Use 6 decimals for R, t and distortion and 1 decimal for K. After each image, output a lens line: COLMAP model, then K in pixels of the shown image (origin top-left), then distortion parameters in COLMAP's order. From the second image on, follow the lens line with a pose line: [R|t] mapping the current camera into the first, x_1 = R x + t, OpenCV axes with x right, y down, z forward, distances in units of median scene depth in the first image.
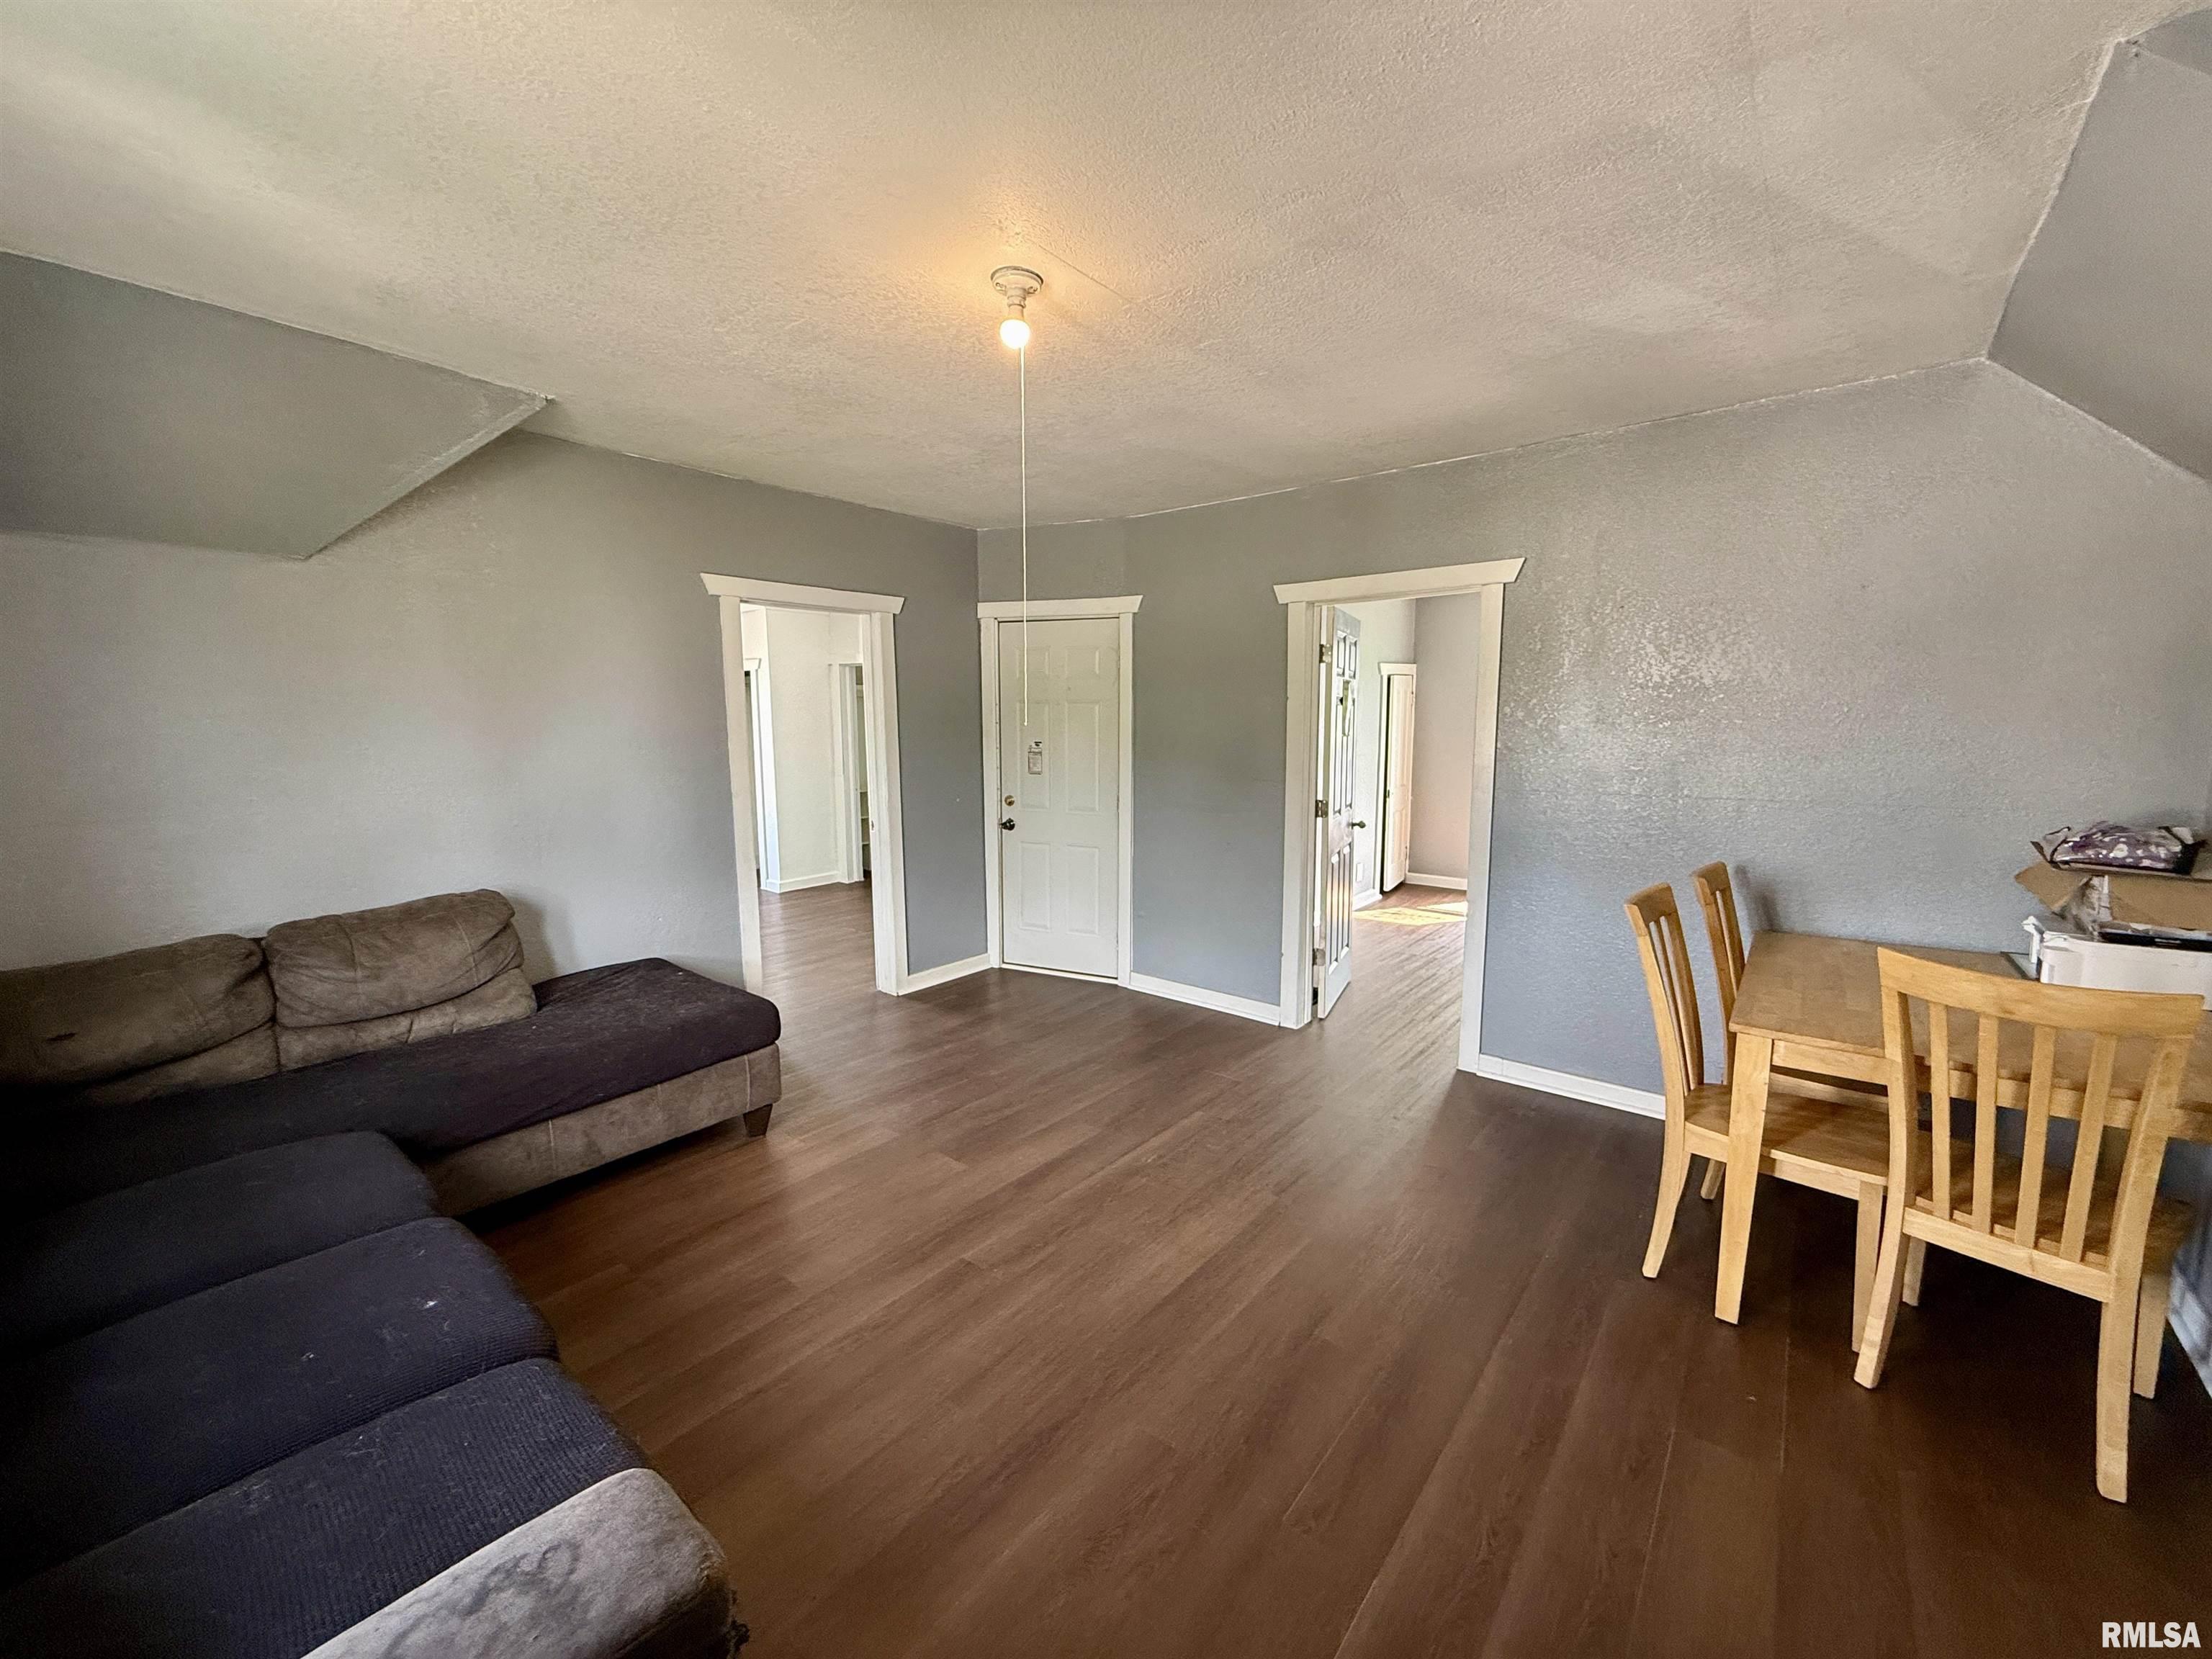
lens RADIAL K [[879.7, 0, 1100.4], [0, 879.7, 826.6], [0, 0, 1]] dist [0.001937, 0.000080]
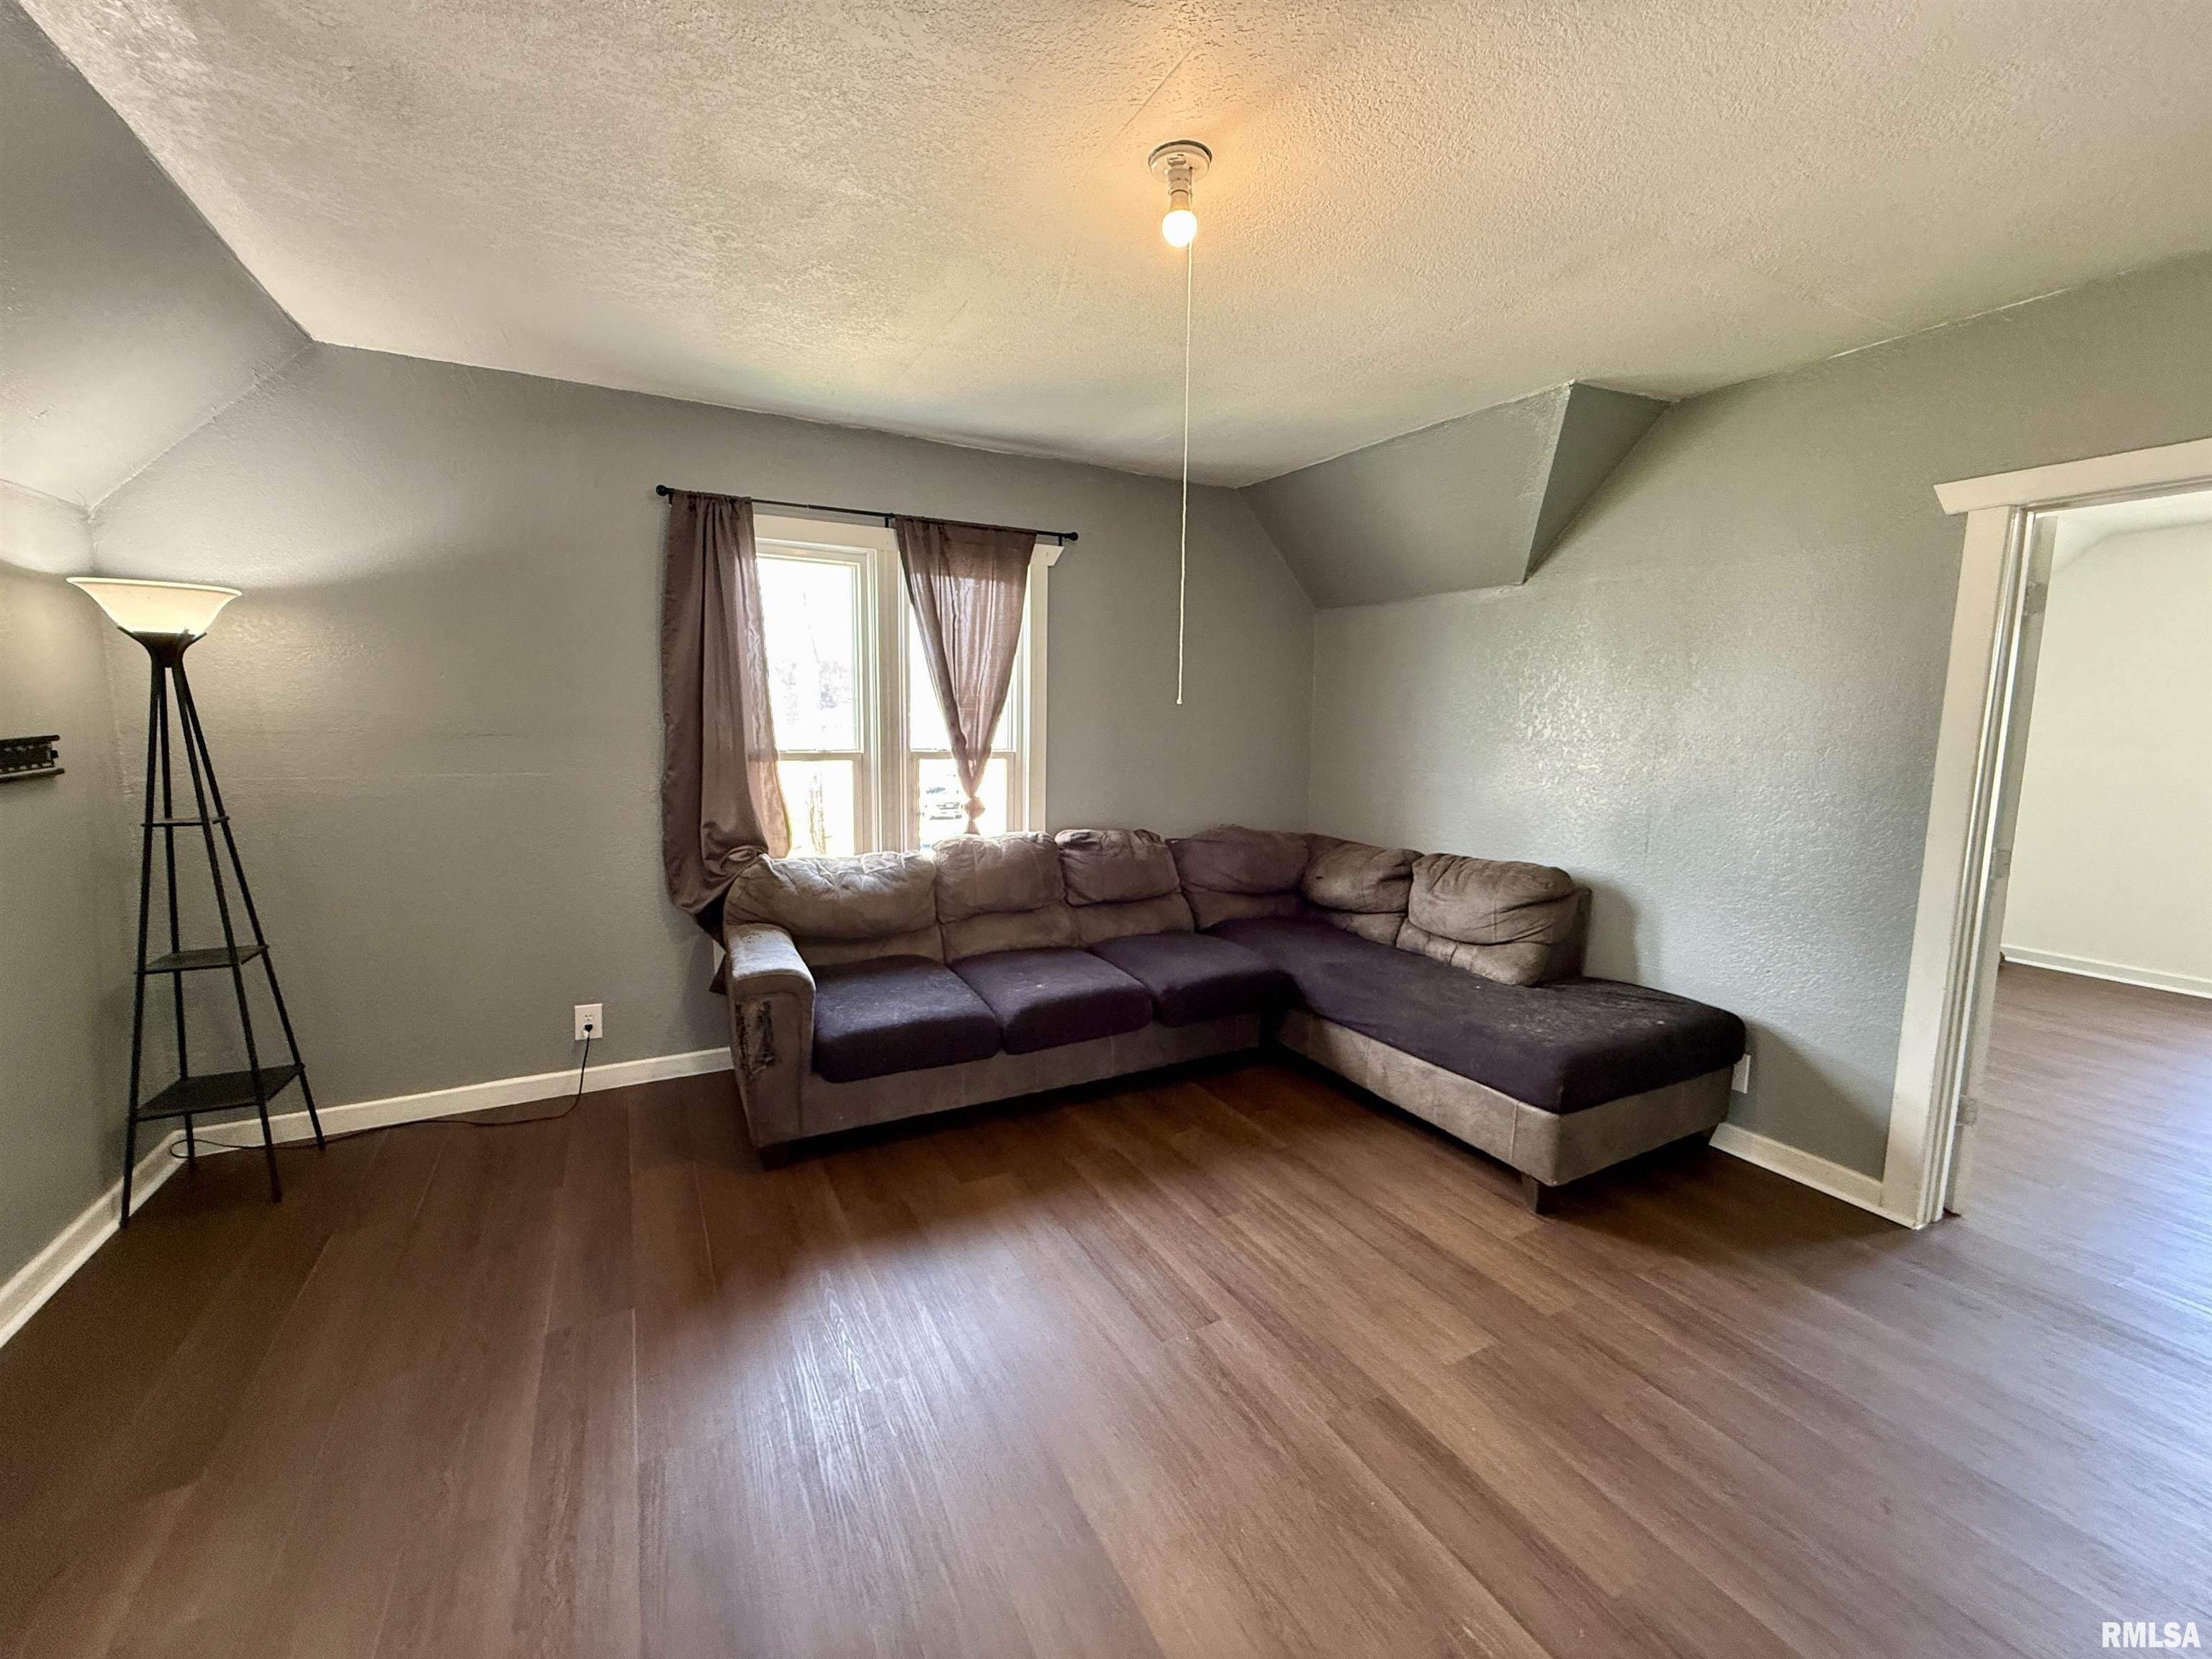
lens RADIAL K [[879.7, 0, 1107.7], [0, 879.7, 827.7], [0, 0, 1]] dist [0.001937, 0.000080]
pose [[-0.386382, 0.118758, -0.914661, 0.570383], [-0.121933, 0.976395, 0.178282, -0.118489], [0.914243, 0.180413, -0.362781, 1.012913]]
